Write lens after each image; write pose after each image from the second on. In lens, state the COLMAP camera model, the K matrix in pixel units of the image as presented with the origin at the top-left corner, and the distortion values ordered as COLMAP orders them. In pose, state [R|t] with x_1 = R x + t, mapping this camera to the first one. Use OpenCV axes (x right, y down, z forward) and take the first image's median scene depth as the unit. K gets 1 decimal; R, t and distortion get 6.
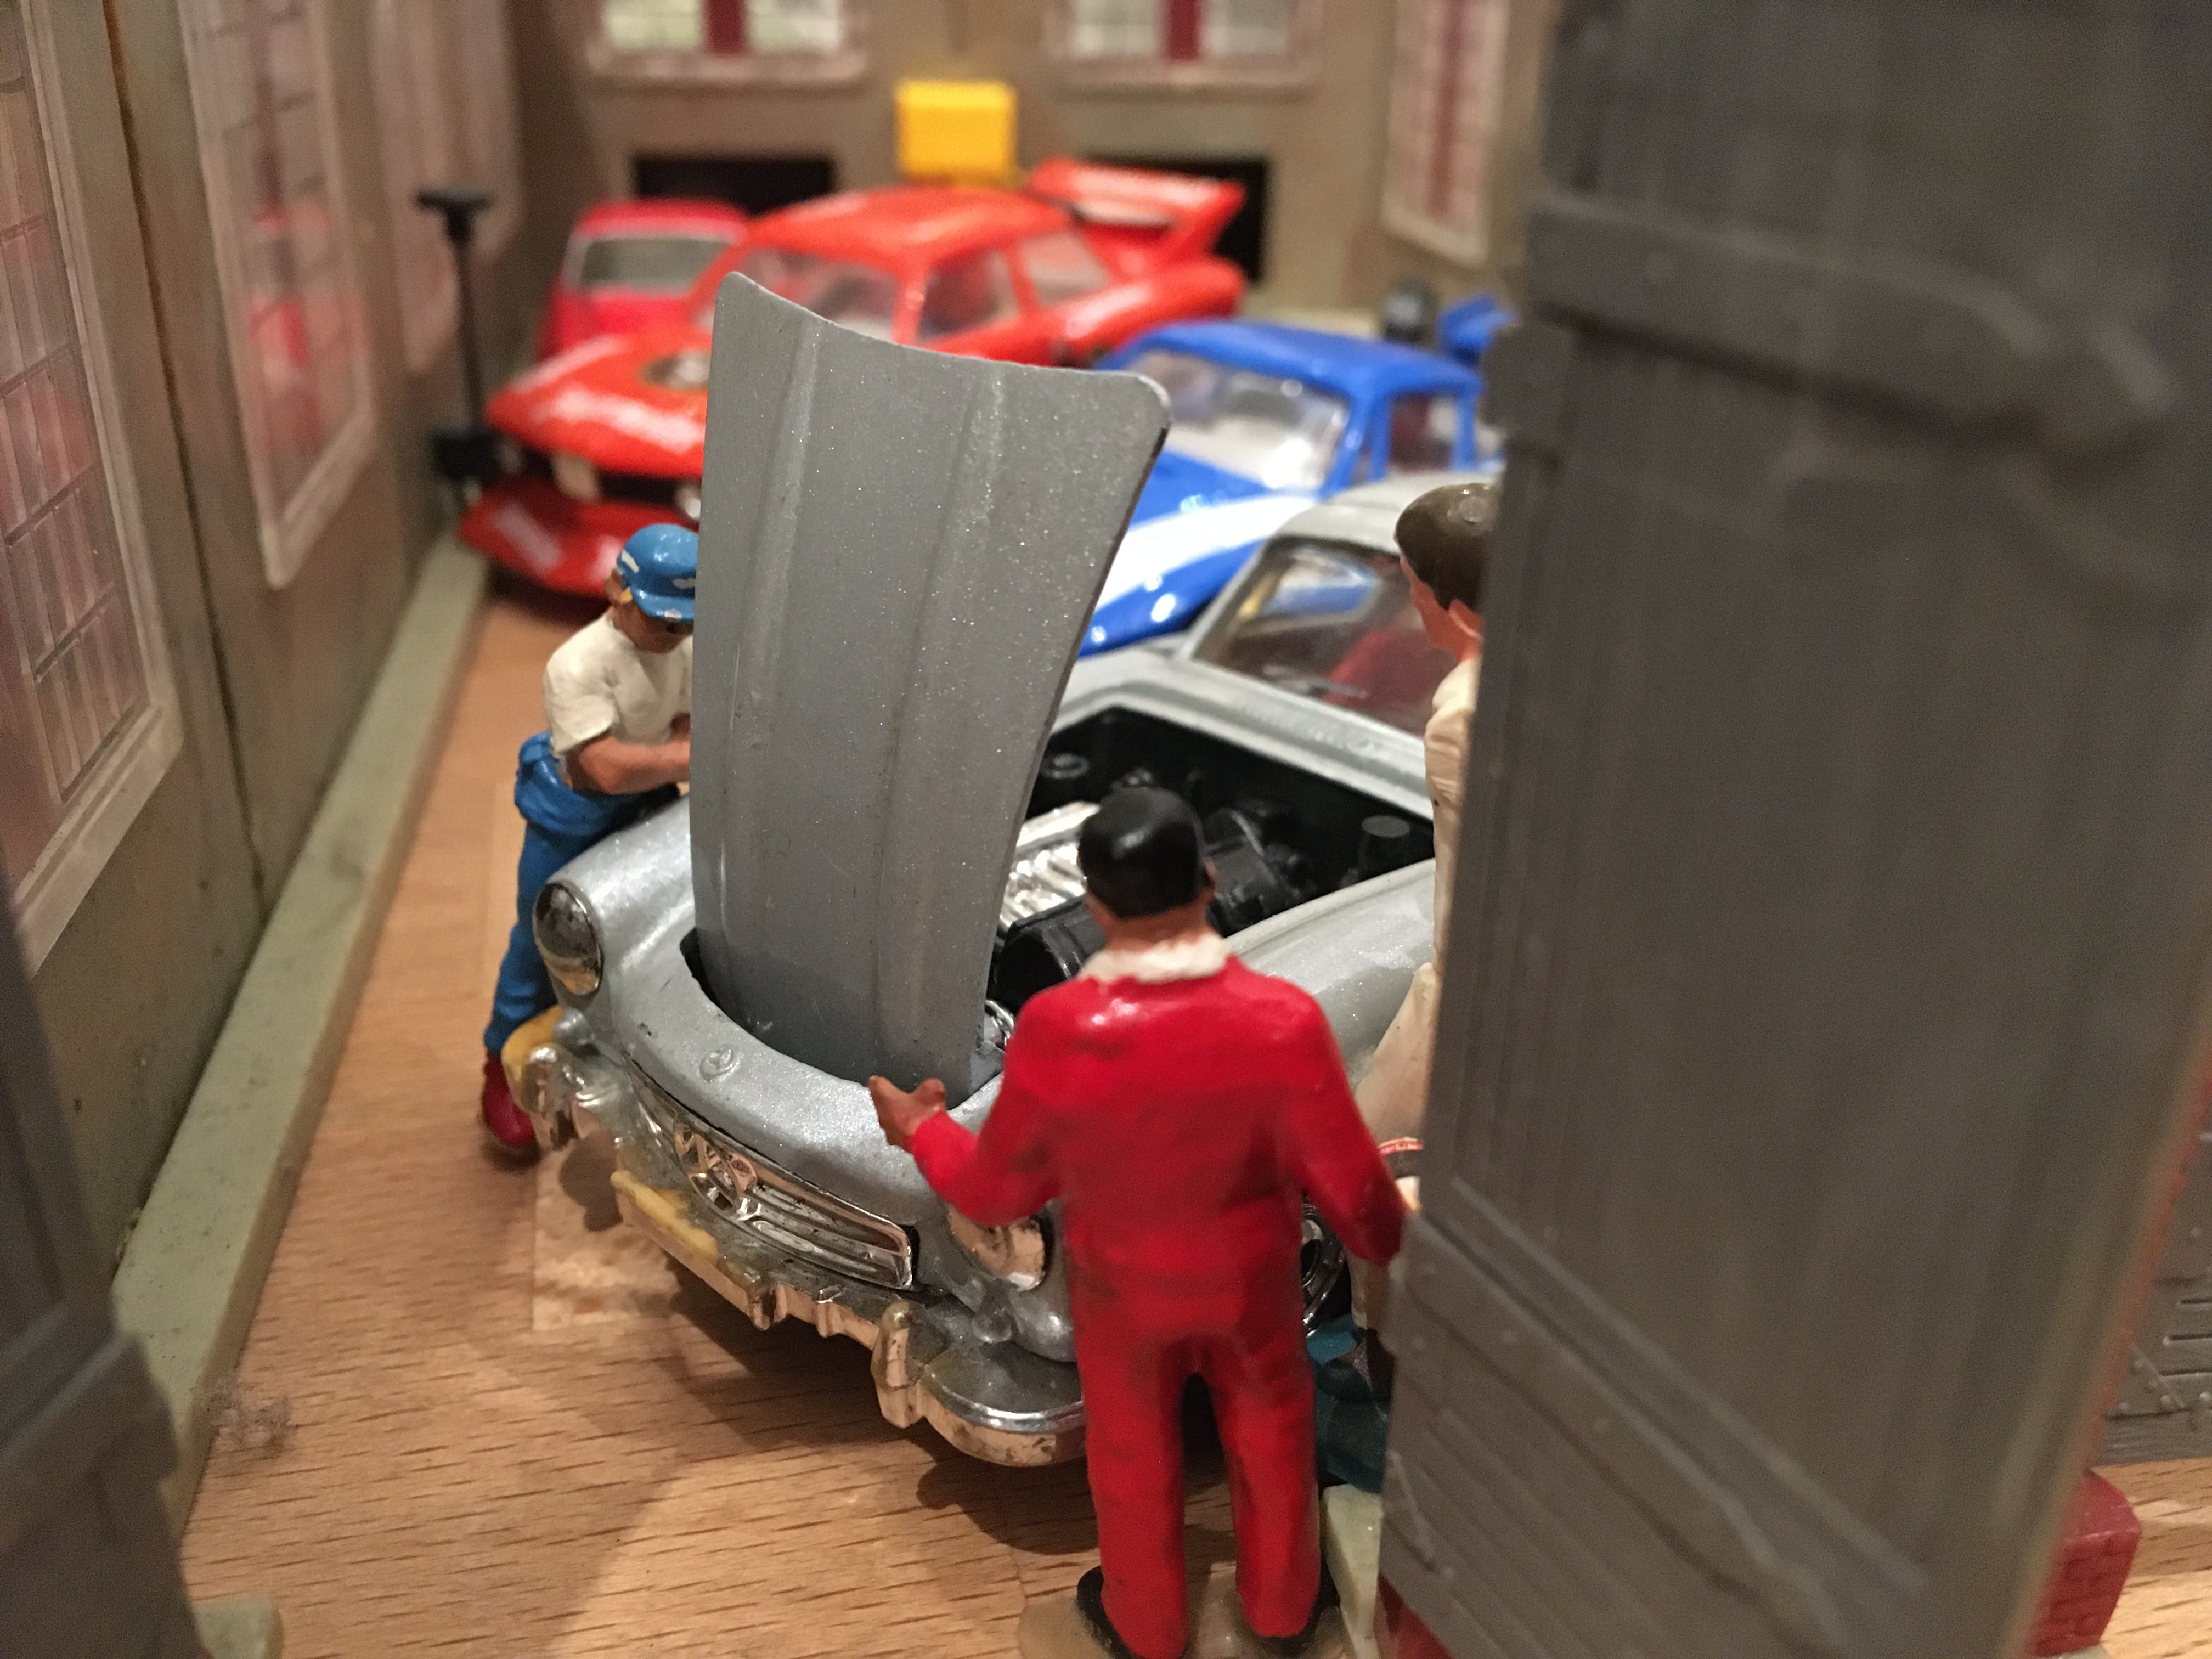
lens RADIAL K [[1903.0, 0, 1106.0], [0, 1903.0, 829.5], [0, 0, 1]] dist [0.127767, -0.236953]
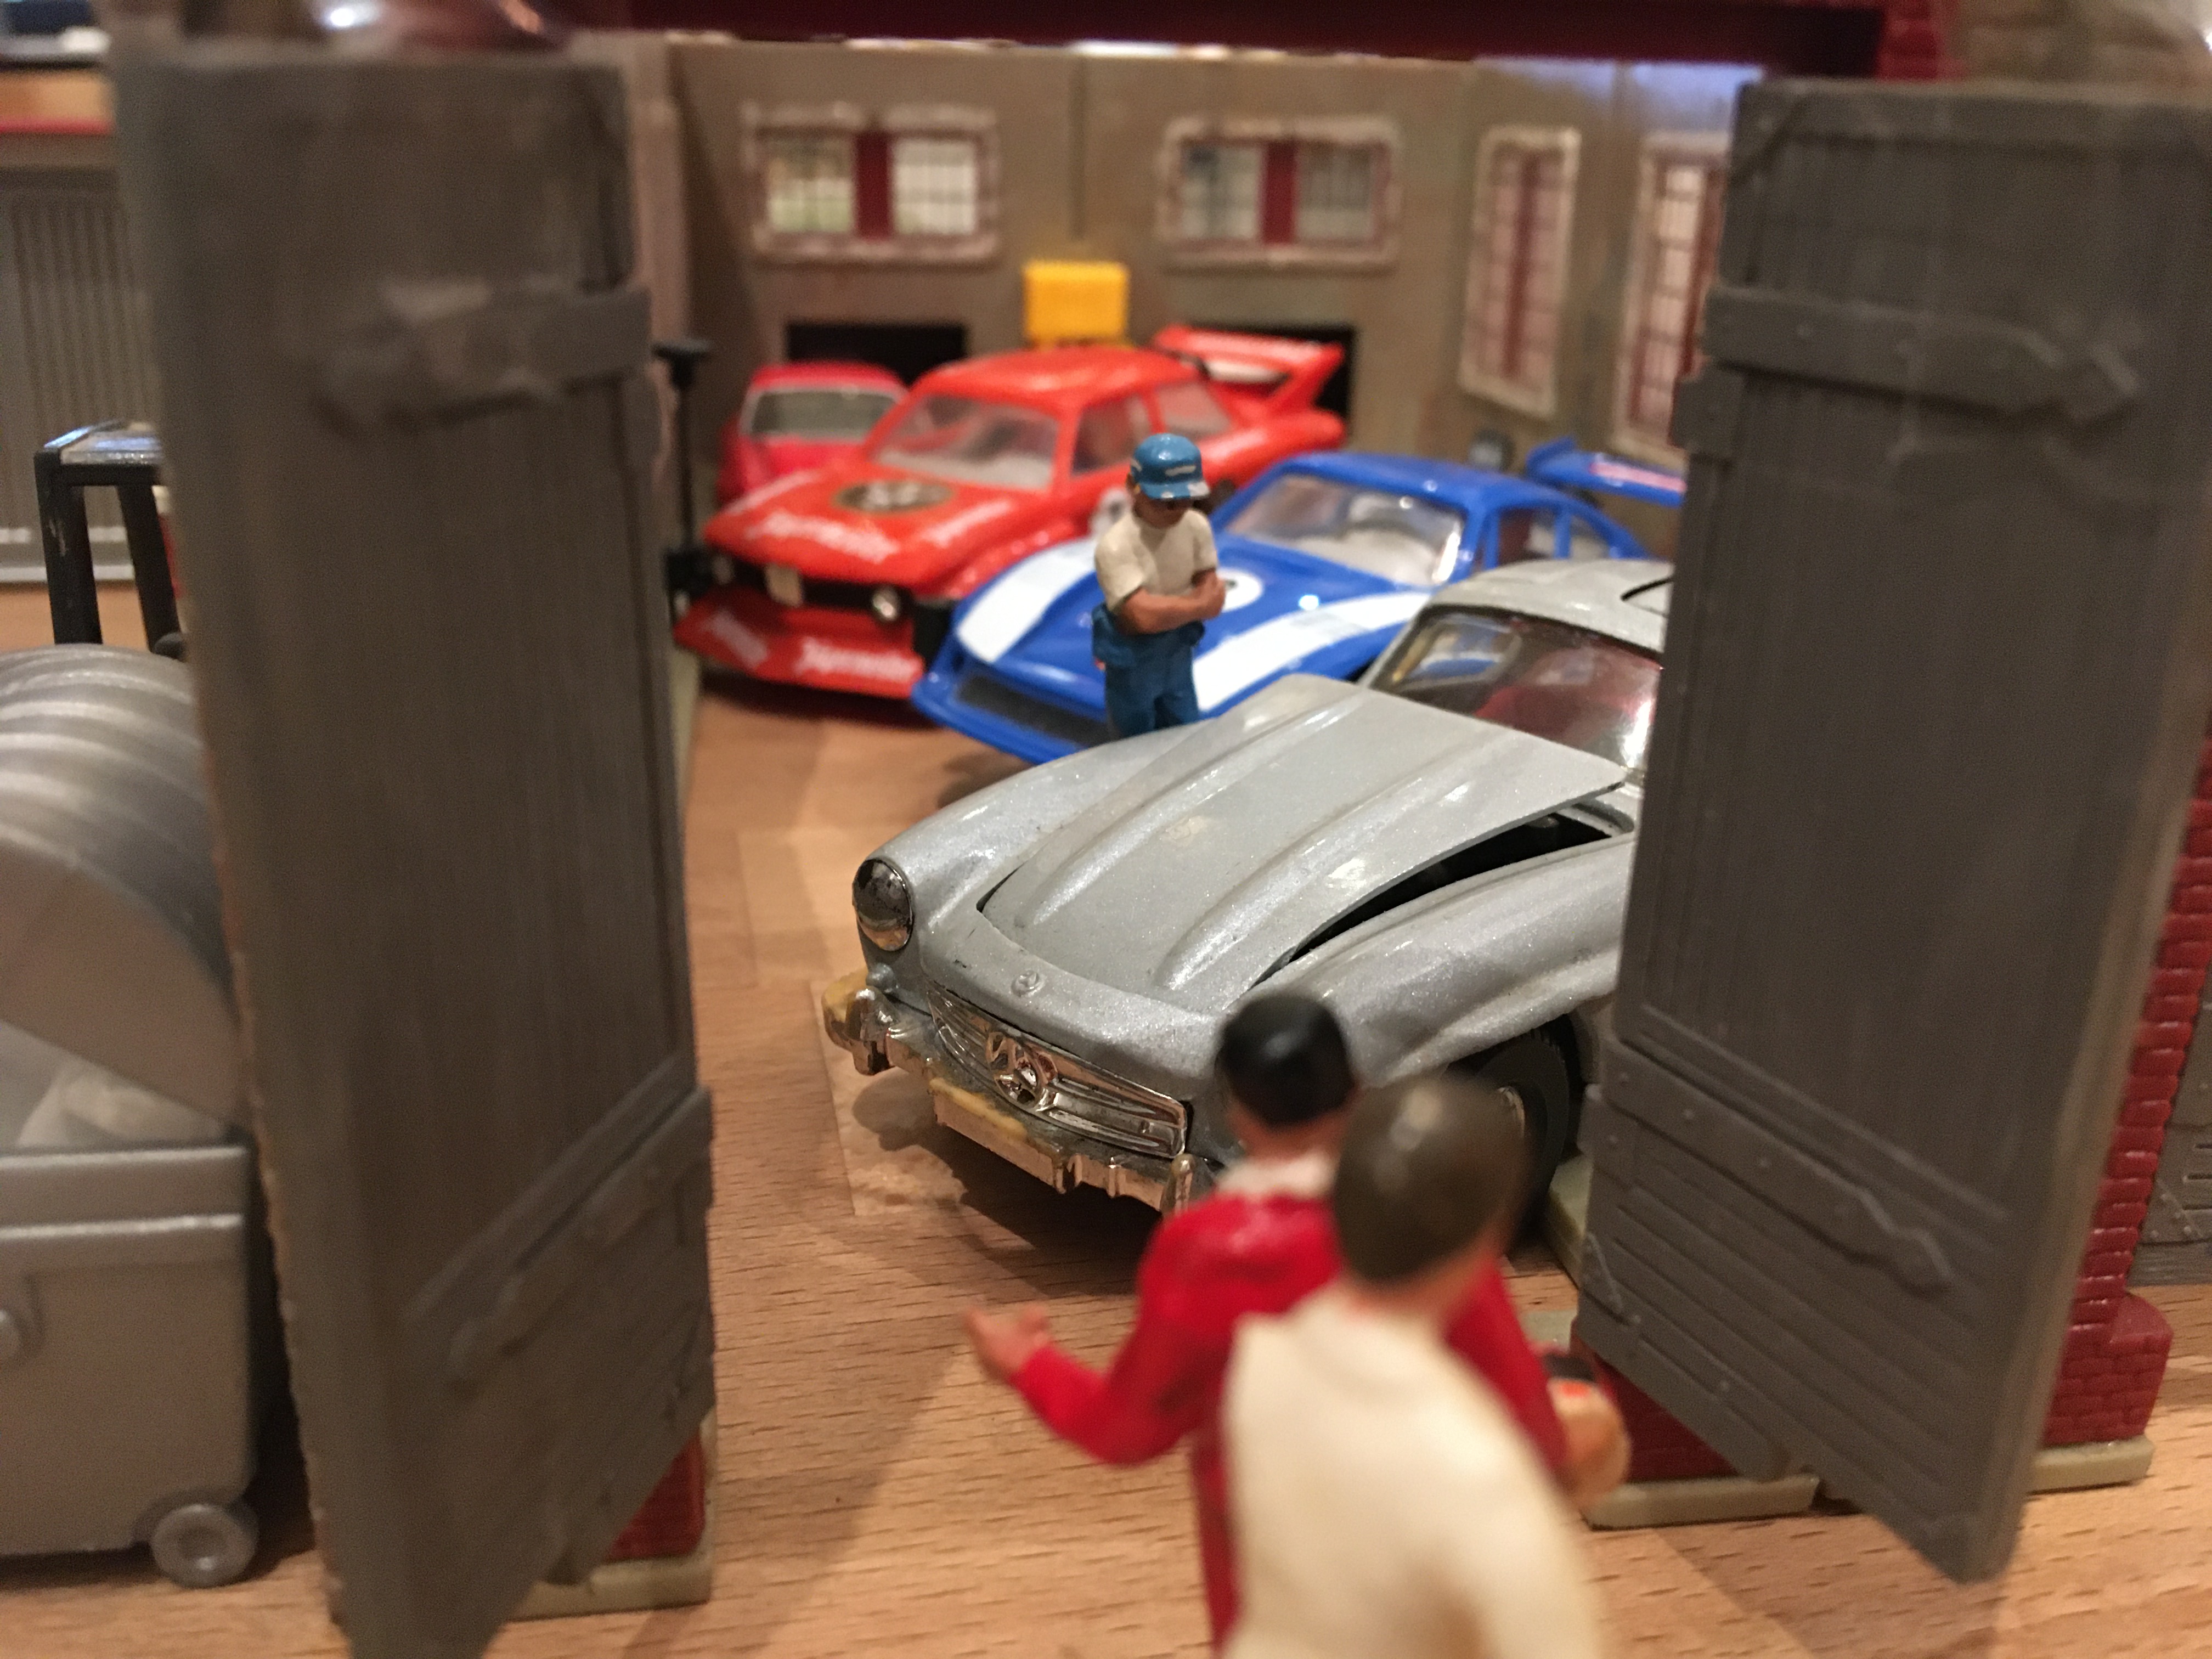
lens RADIAL K [[1849.7, 0, 1128.8], [0, 1849.7, 828.3], [0, 0, 1]] dist [0.112539, -0.183174]
pose [[0.999822, 0.007608, -0.017246, -0.100726], [-0.008943, 0.996856, -0.078730, 0.102261], [0.016593, 0.078871, 0.996747, -0.208420]]
